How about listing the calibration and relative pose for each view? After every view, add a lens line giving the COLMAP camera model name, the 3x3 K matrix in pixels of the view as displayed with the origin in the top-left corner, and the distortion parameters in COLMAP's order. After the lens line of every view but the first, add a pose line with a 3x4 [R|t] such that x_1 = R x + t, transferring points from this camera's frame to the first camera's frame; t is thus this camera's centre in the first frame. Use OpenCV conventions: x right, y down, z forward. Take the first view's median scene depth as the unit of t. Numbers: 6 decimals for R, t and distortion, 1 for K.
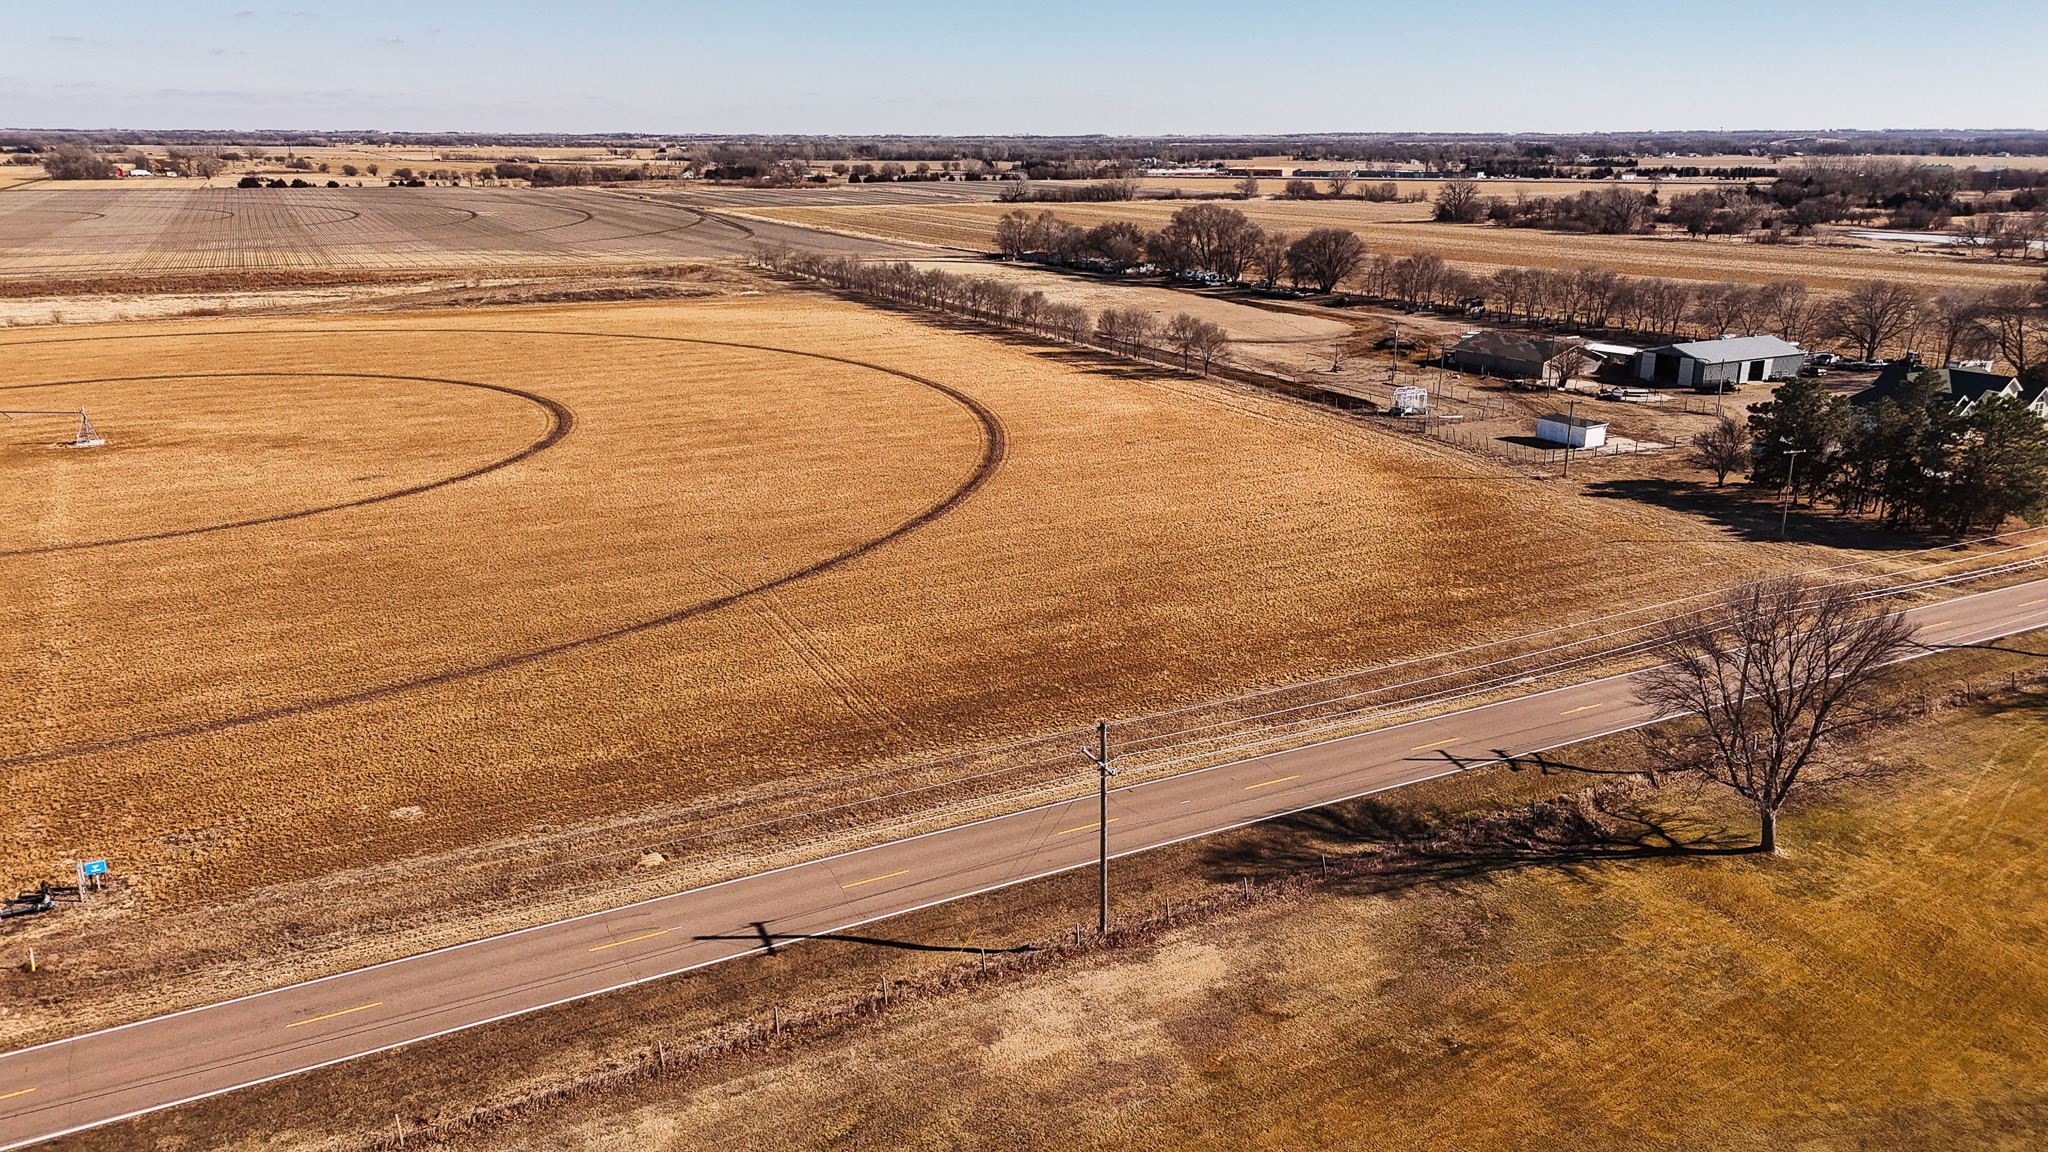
lens RADIAL K [[1498.8, 0, 1027.3], [0, 1498.8, 571.8], [0, 0, 1]] dist [0.077281, -0.069471]
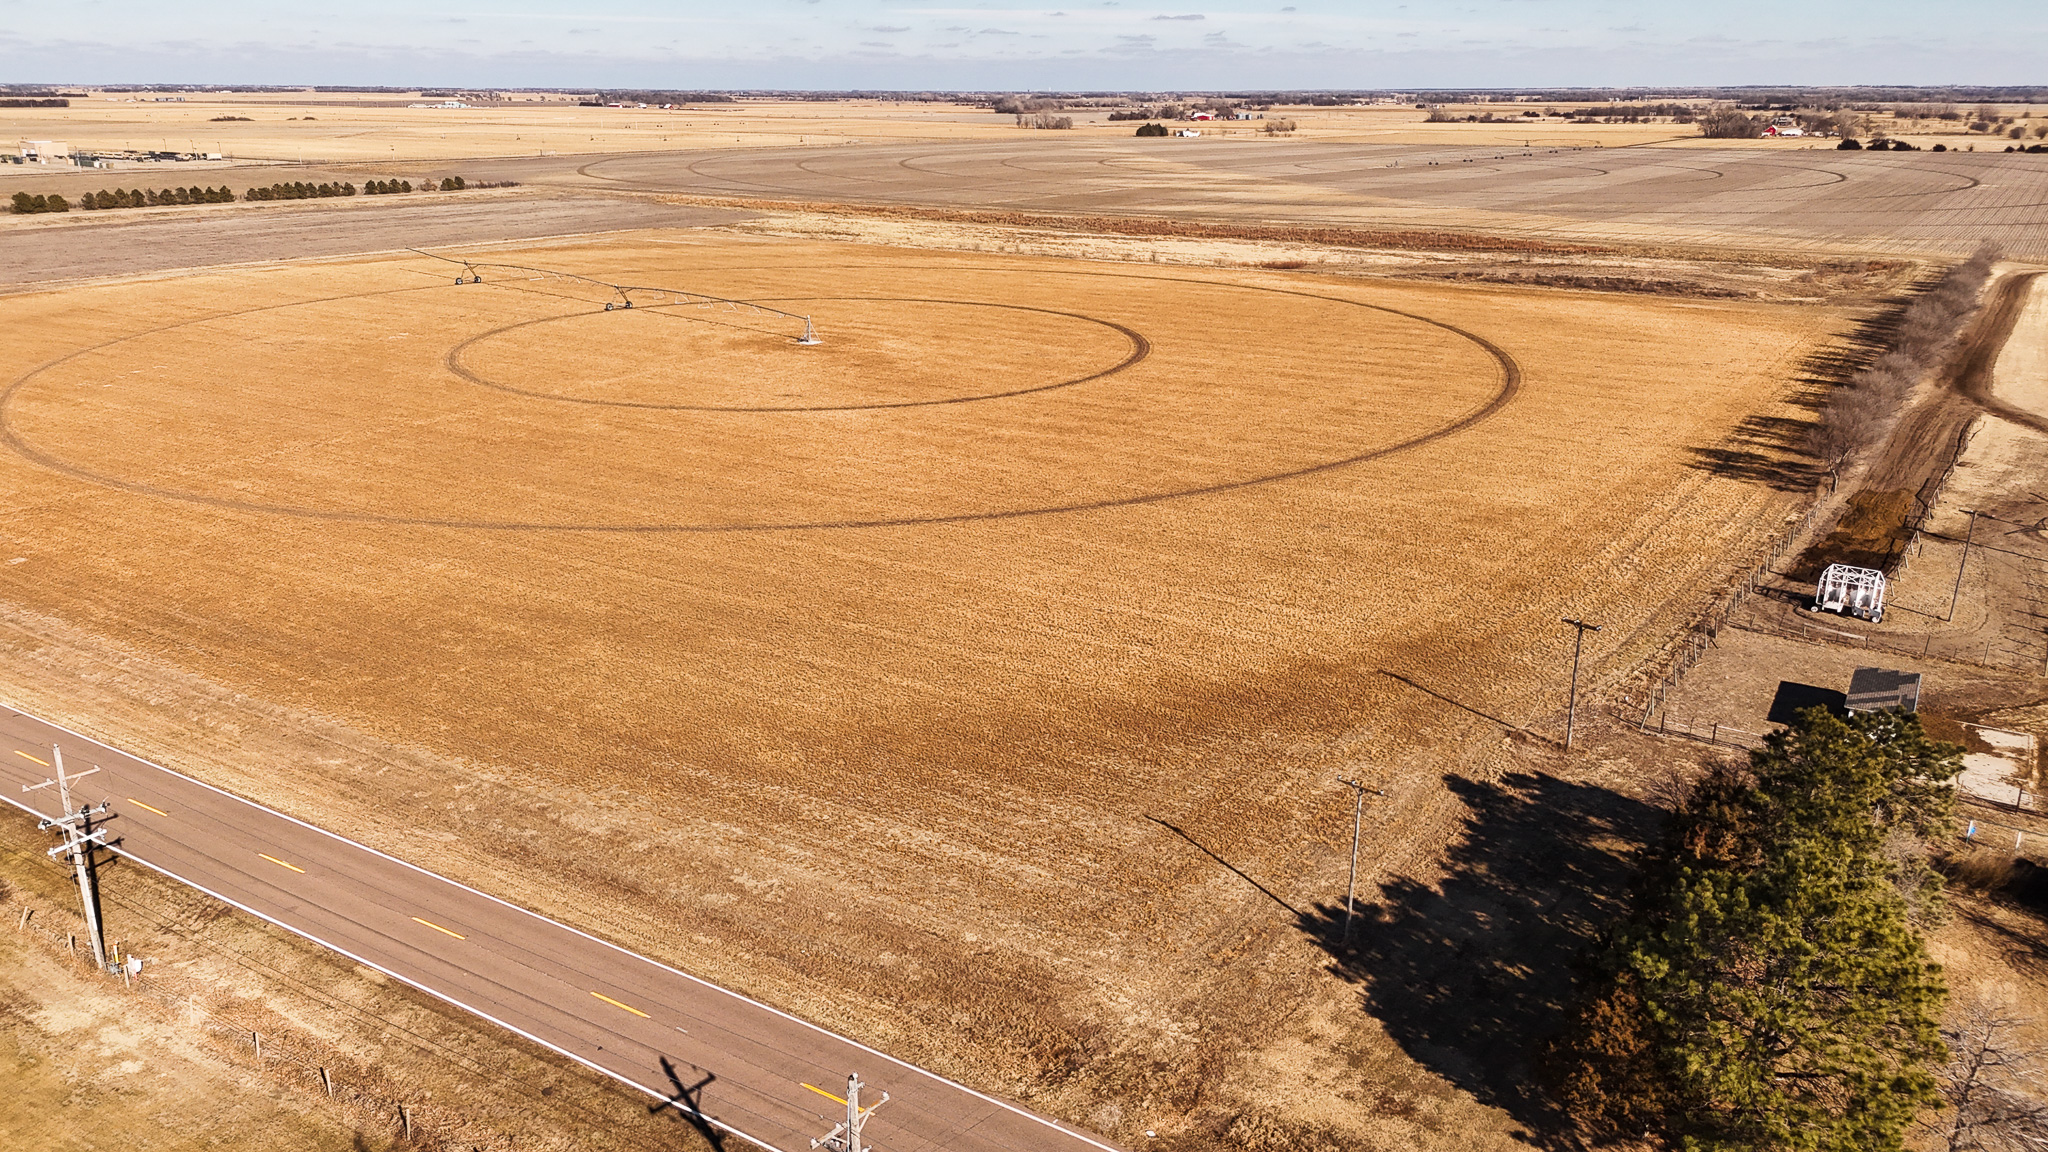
lens RADIAL K [[1498.8, 0, 1027.3], [0, 1498.8, 571.8], [0, 0, 1]] dist [0.077281, -0.069471]
pose [[0.493048, 0.265777, -0.828412, 0.325976], [-0.243868, 0.956242, 0.161644, -0.077761], [0.835124, 0.122325, 0.536288, 0.240545]]
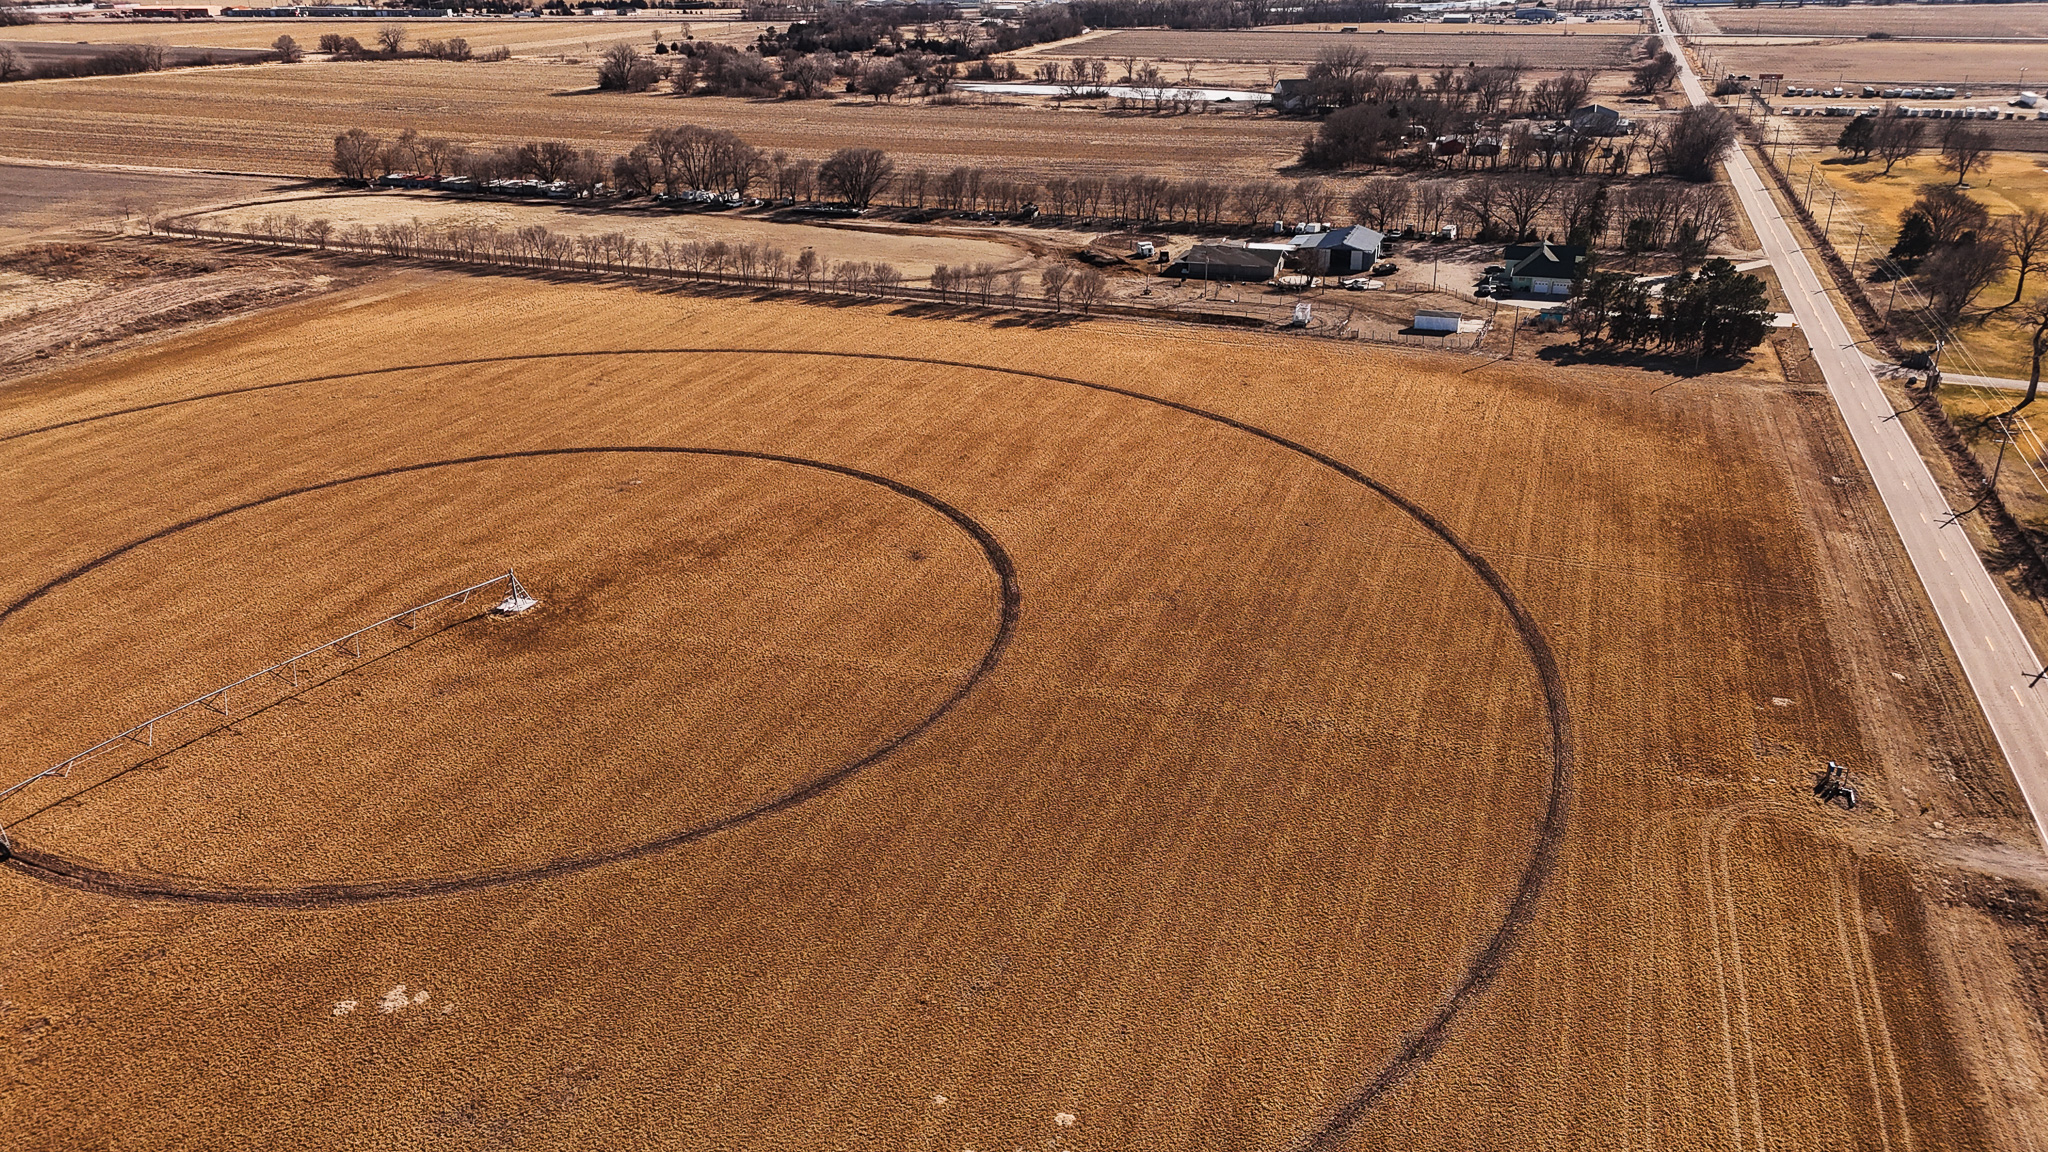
lens RADIAL K [[1498.8, 0, 1027.3], [0, 1498.8, 571.8], [0, 0, 1]] dist [0.077281, -0.069471]
pose [[0.737597, -0.268431, 0.619594, -0.481973], [0.193486, 0.963131, 0.186927, -0.109022], [-0.646927, -0.017994, 0.762340, 0.058733]]
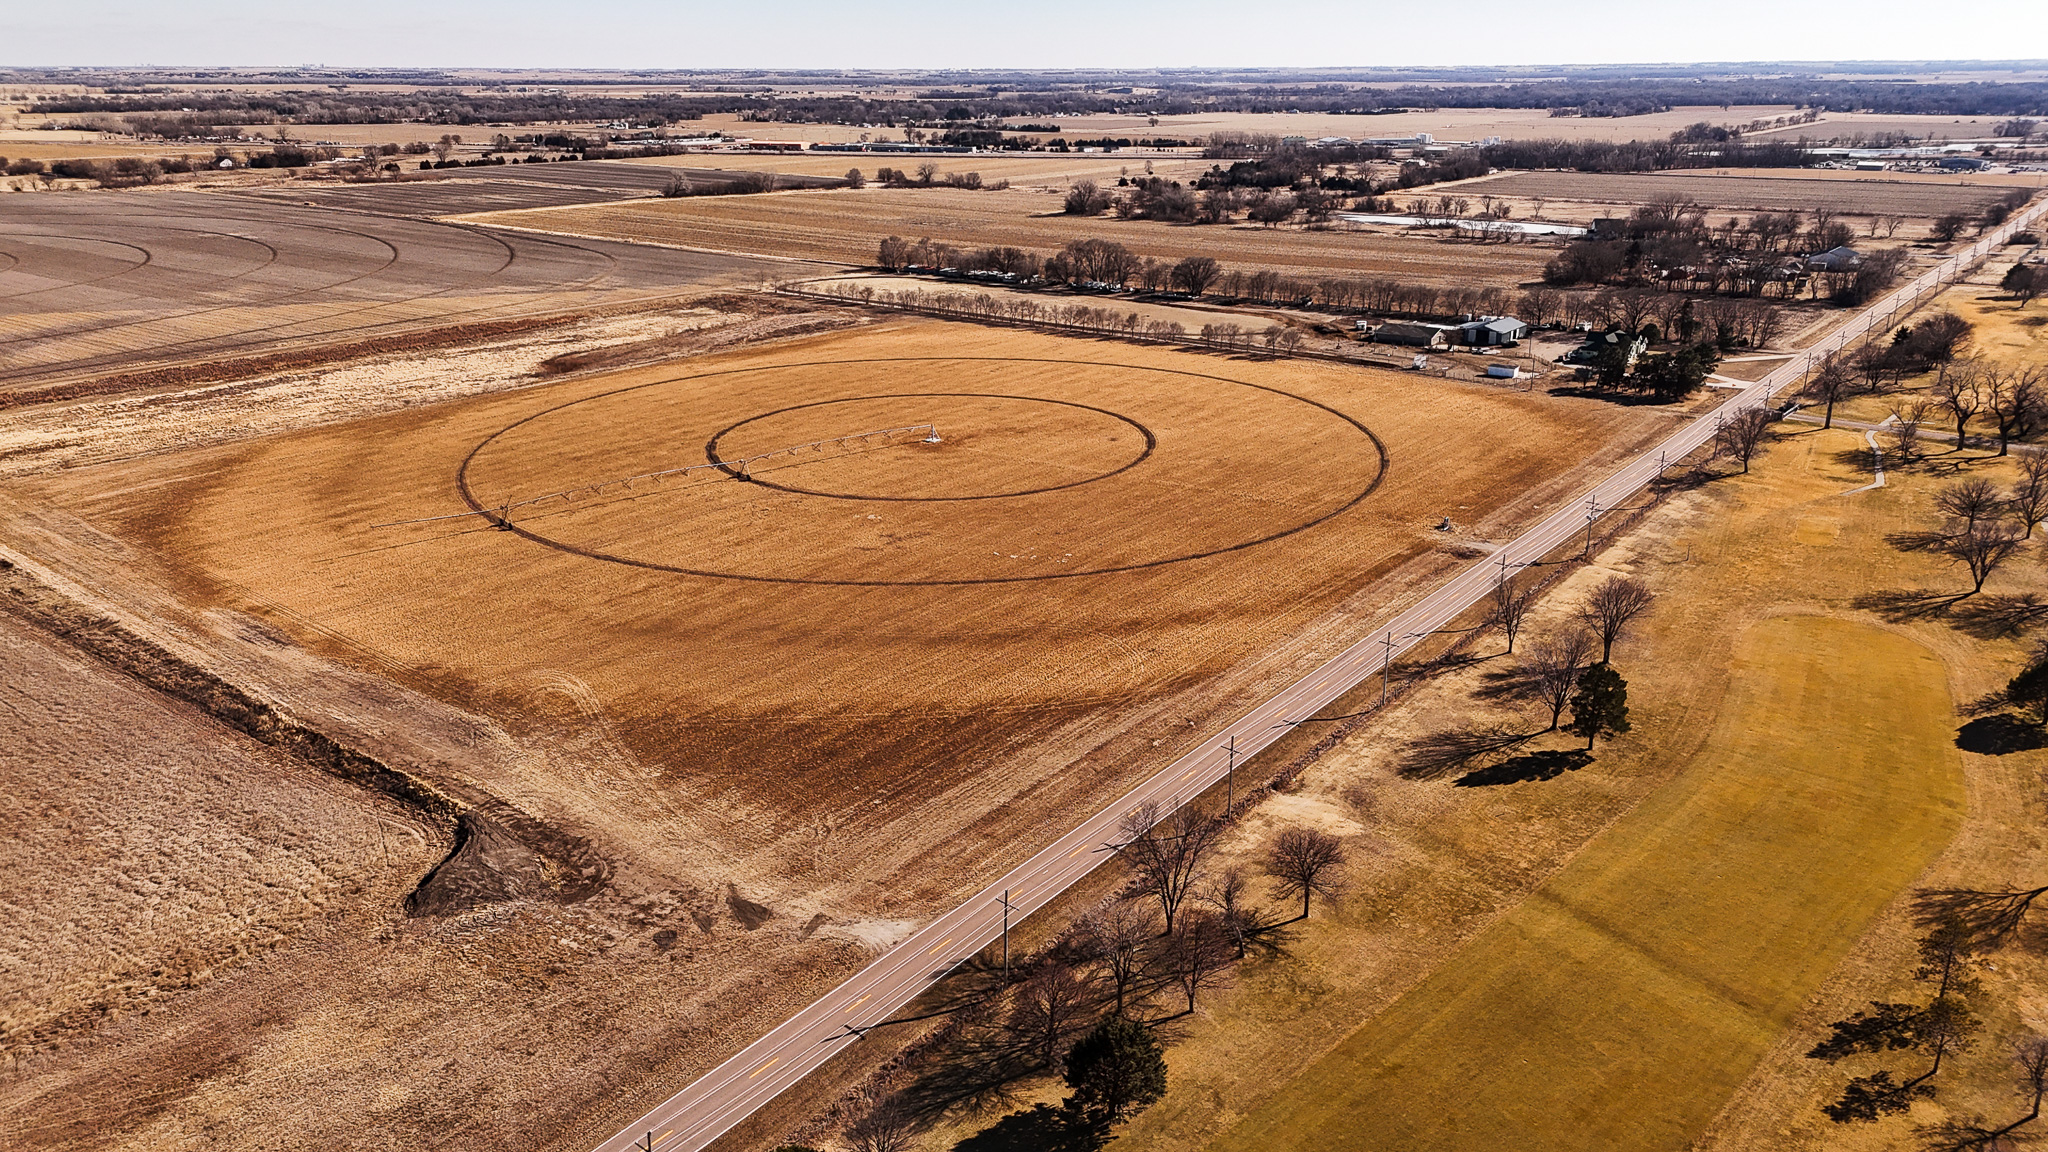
lens RADIAL K [[1498.8, 0, 1027.3], [0, 1498.8, 571.8], [0, 0, 1]] dist [0.077281, -0.069471]
pose [[0.910710, -0.136342, 0.389896, -0.669887], [0.119825, 0.990565, 0.066504, -0.014123], [-0.395284, -0.013846, 0.918454, -0.465137]]
